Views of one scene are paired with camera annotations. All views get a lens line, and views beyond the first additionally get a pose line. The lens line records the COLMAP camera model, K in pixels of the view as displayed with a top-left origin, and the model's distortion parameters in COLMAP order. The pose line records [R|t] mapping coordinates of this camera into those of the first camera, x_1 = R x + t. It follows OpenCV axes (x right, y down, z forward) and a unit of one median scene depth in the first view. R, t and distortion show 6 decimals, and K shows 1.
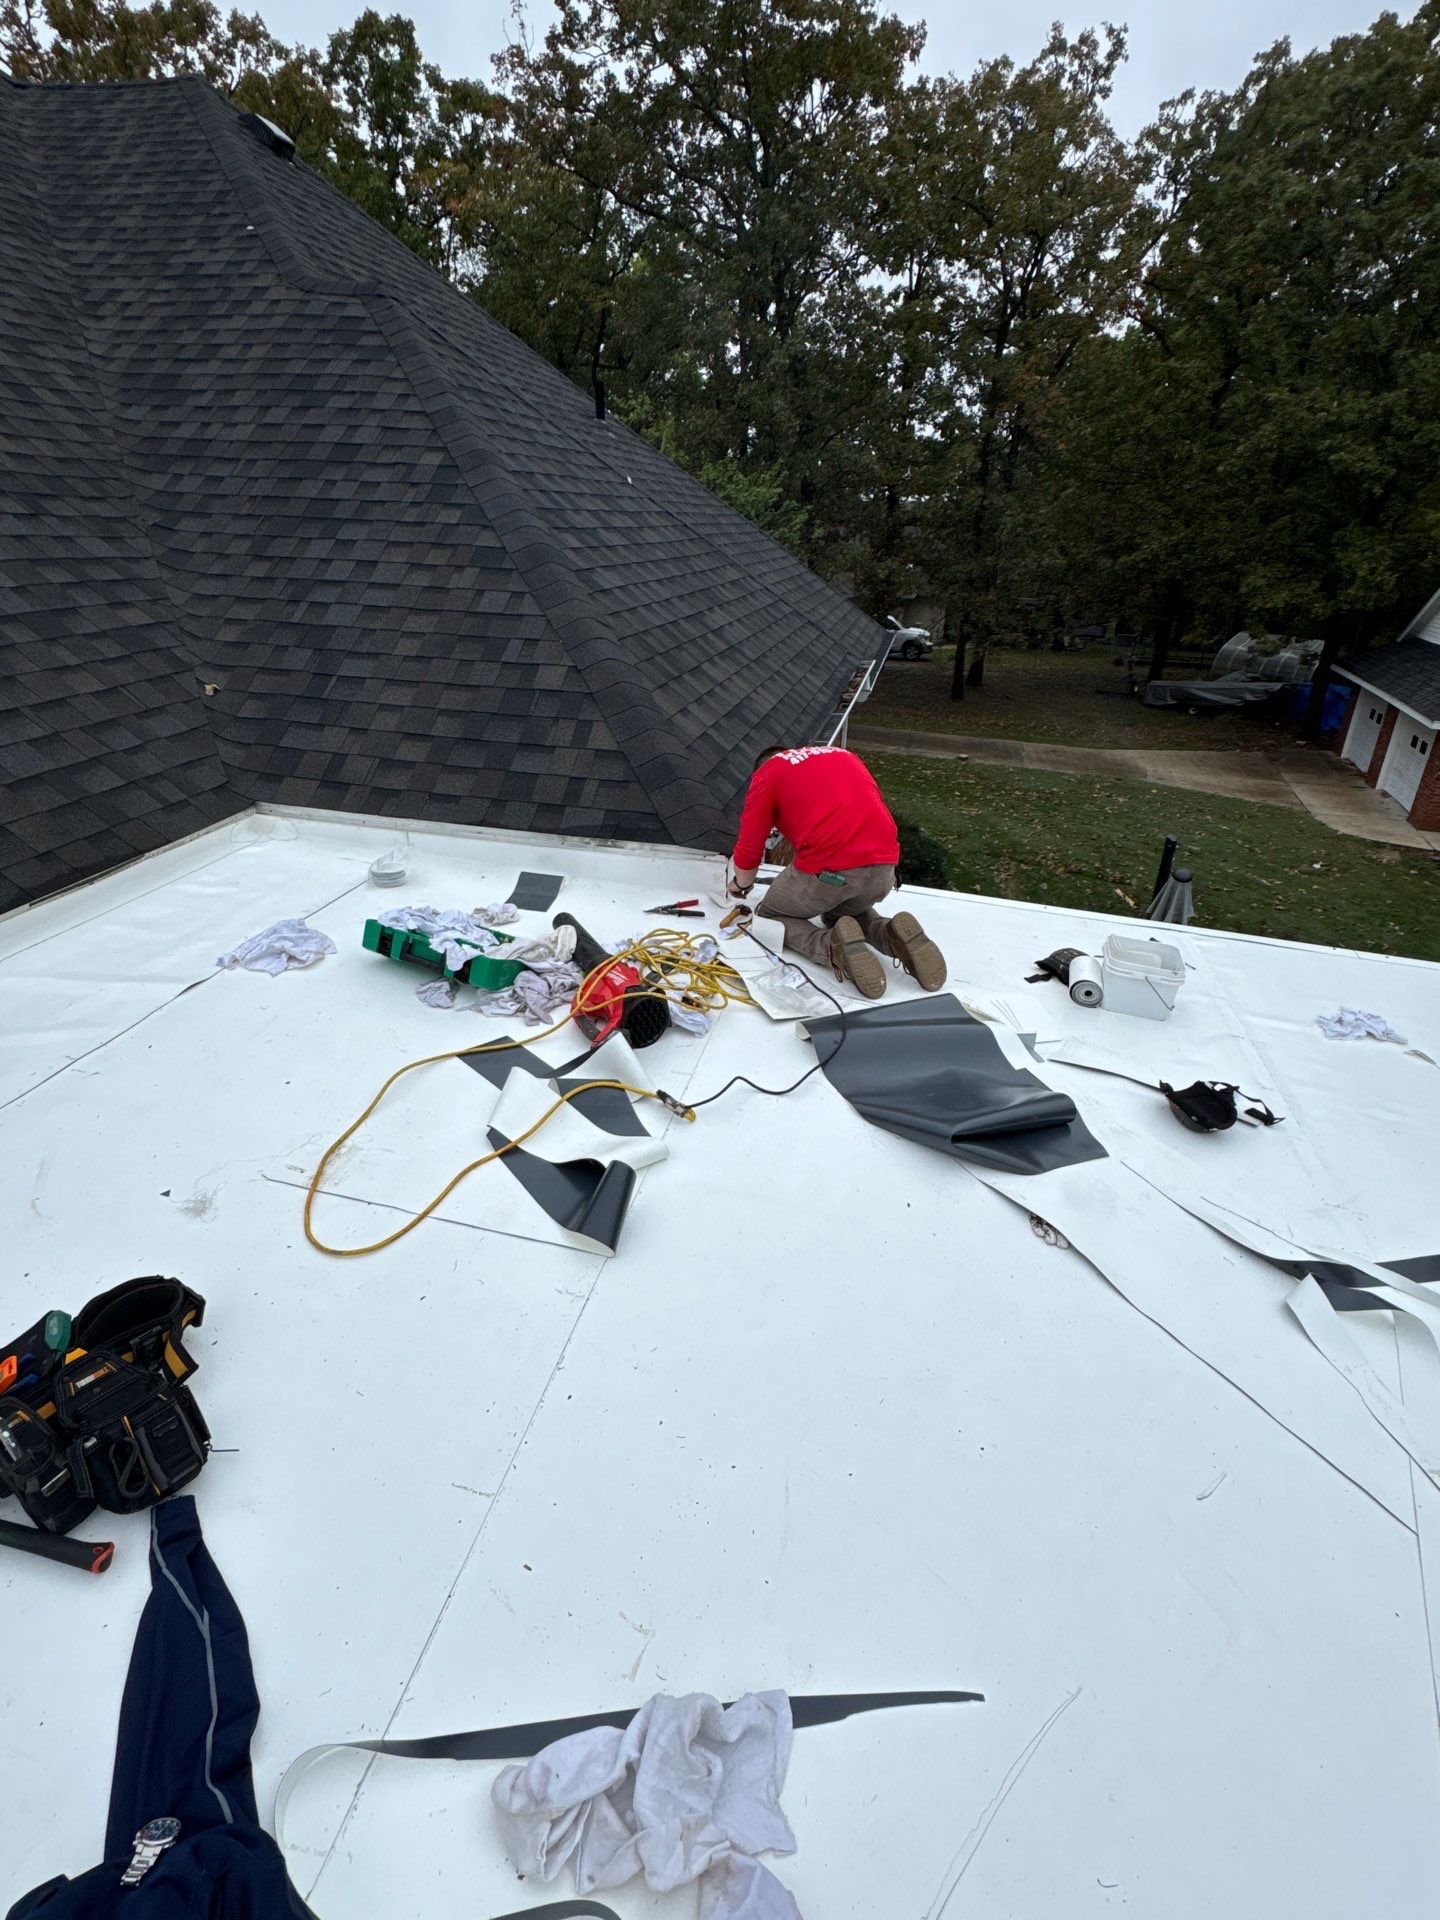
lens RADIAL K [[933.9, 0, 720.0], [0, 933.9, 960.0], [0, 0, 1]] dist [-0.000799, -0.000168]
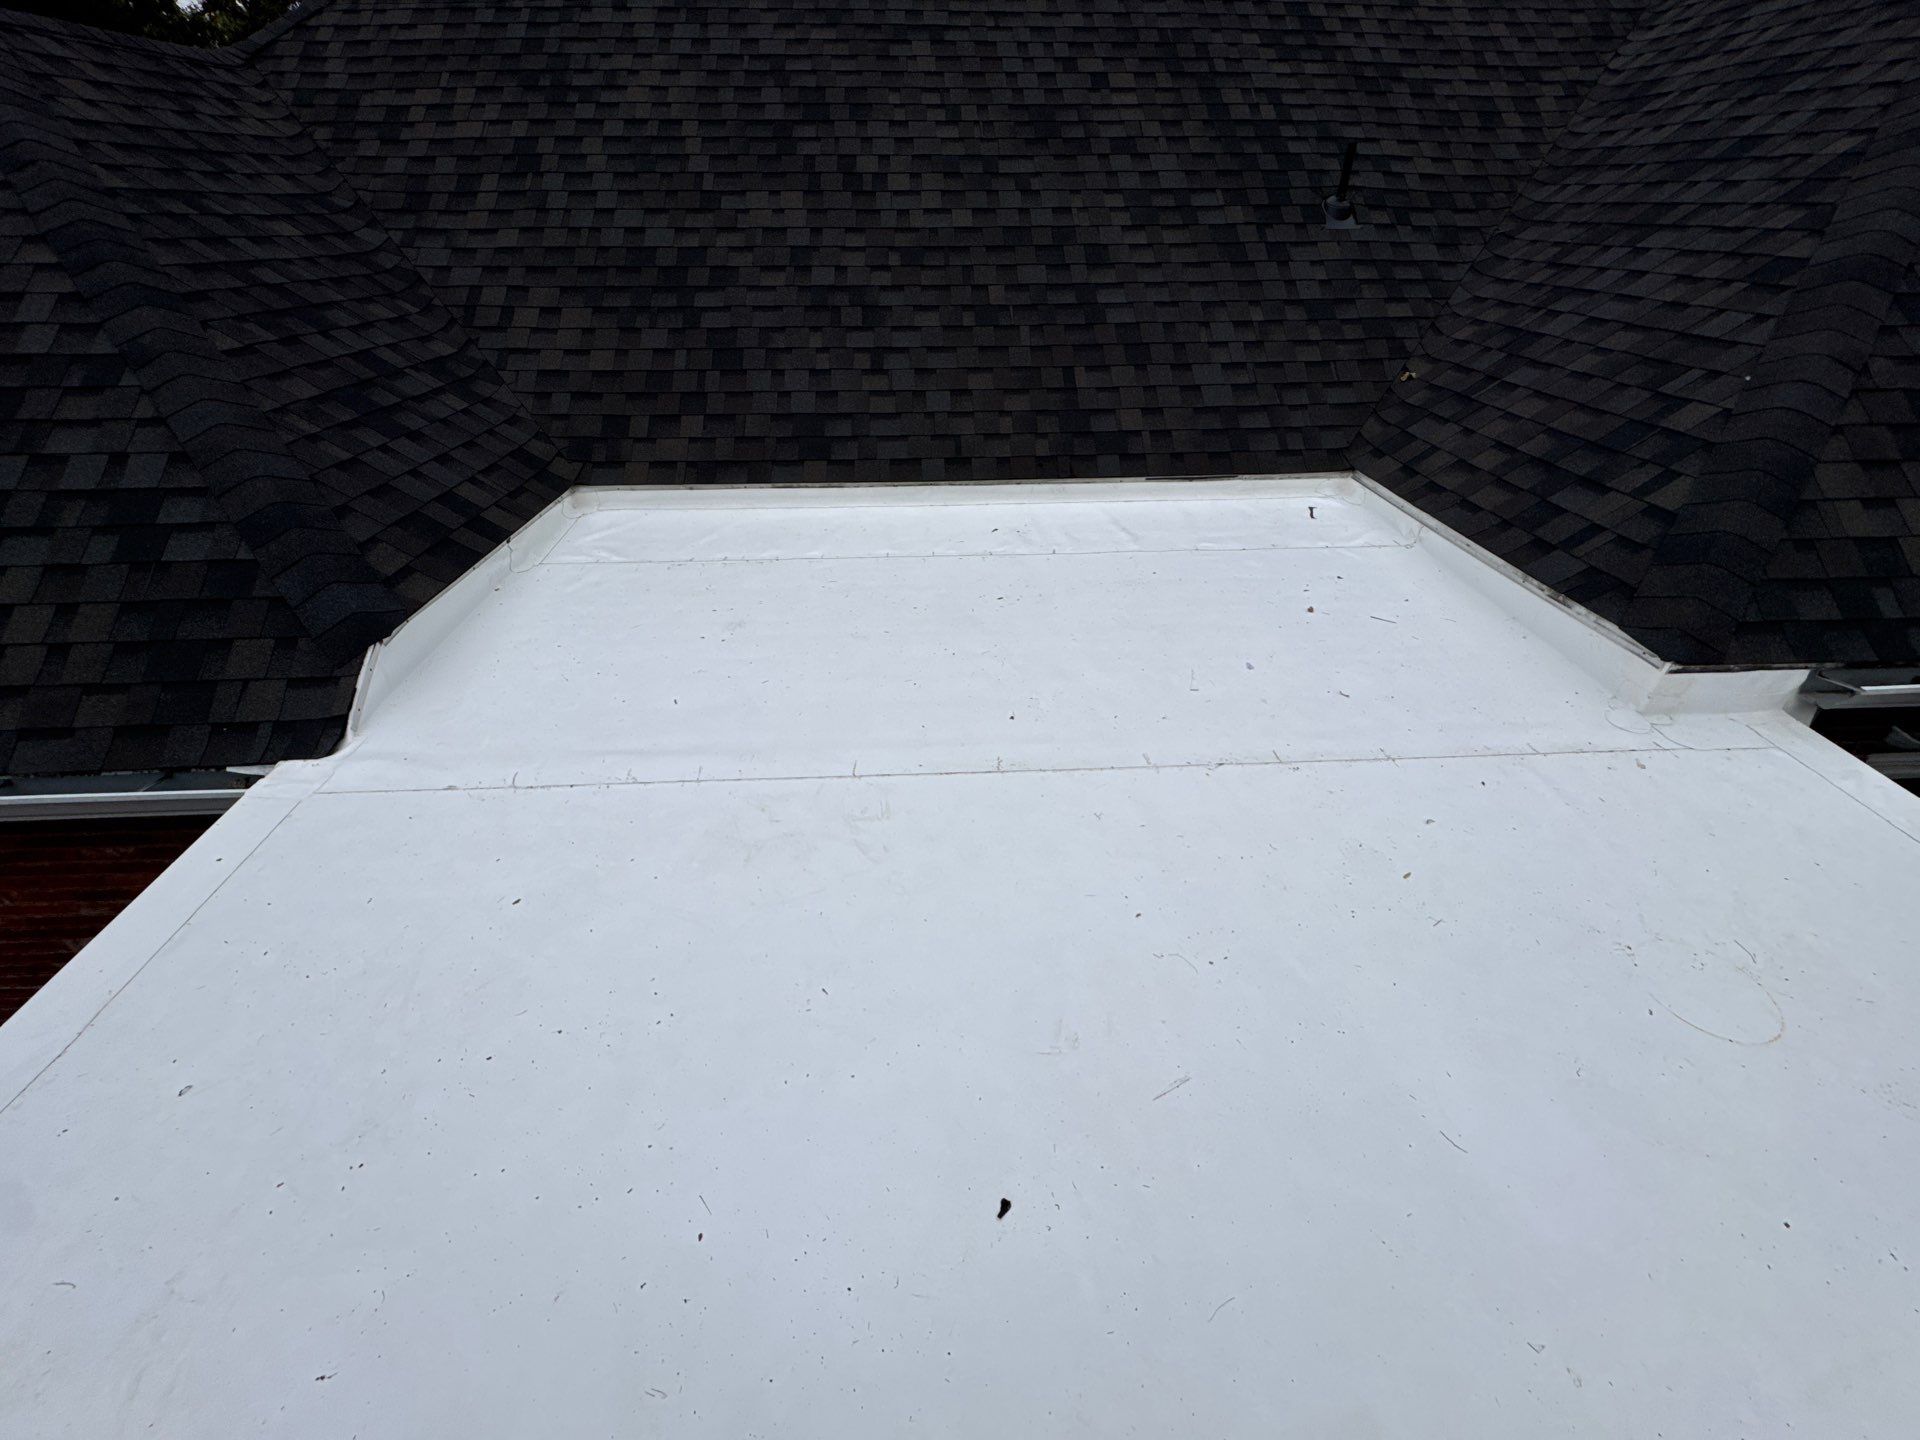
lens RADIAL K [[765.8, 0, 960.0], [0, 765.8, 720.0], [0, 0, 1]] dist [-0.002713, -0.000570]
pose [[0.265455, 0.510458, -0.817904, 0.382308], [-0.405158, 0.828858, 0.385799, -0.073435], [0.874860, 0.228968, 0.426841, 0.183152]]
